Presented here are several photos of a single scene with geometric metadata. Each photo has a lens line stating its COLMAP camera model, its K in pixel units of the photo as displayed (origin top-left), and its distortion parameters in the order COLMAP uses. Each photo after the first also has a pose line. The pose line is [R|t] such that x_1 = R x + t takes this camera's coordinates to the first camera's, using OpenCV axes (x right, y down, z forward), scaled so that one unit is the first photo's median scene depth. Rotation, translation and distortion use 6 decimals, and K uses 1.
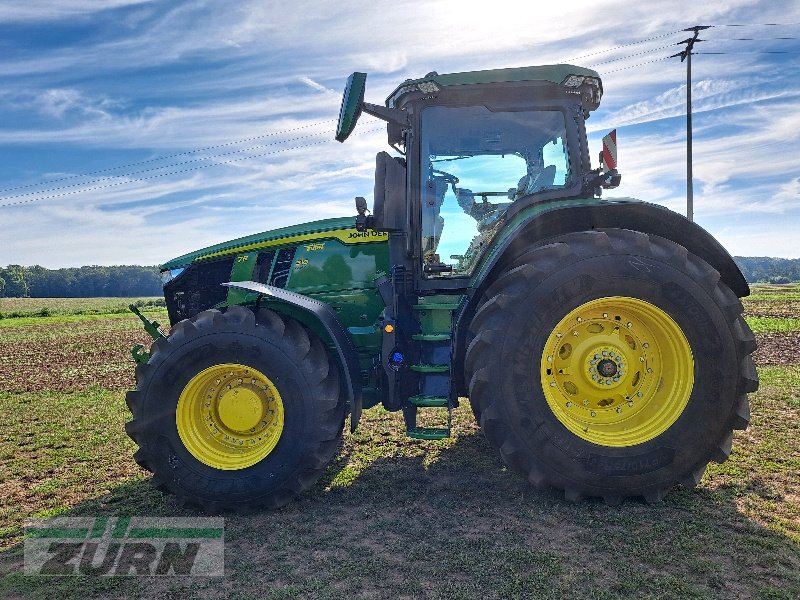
lens RADIAL K [[585.5, 0, 400.0], [0, 585.5, 300.0], [0, 0, 1]] dist [0.012739, 0.006206]
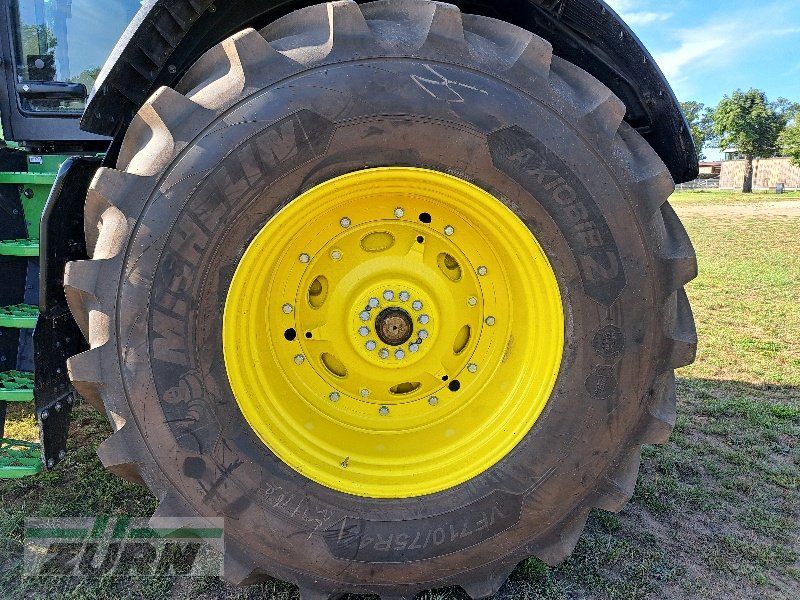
lens RADIAL K [[585.5, 0, 400.0], [0, 585.5, 300.0], [0, 0, 1]] dist [0.012739, 0.006206]
pose [[0.992022, -0.052290, 0.114710, 0.302760], [0.032655, 0.985448, 0.166809, 0.016935], [-0.121763, -0.161733, 0.979294, 0.538319]]
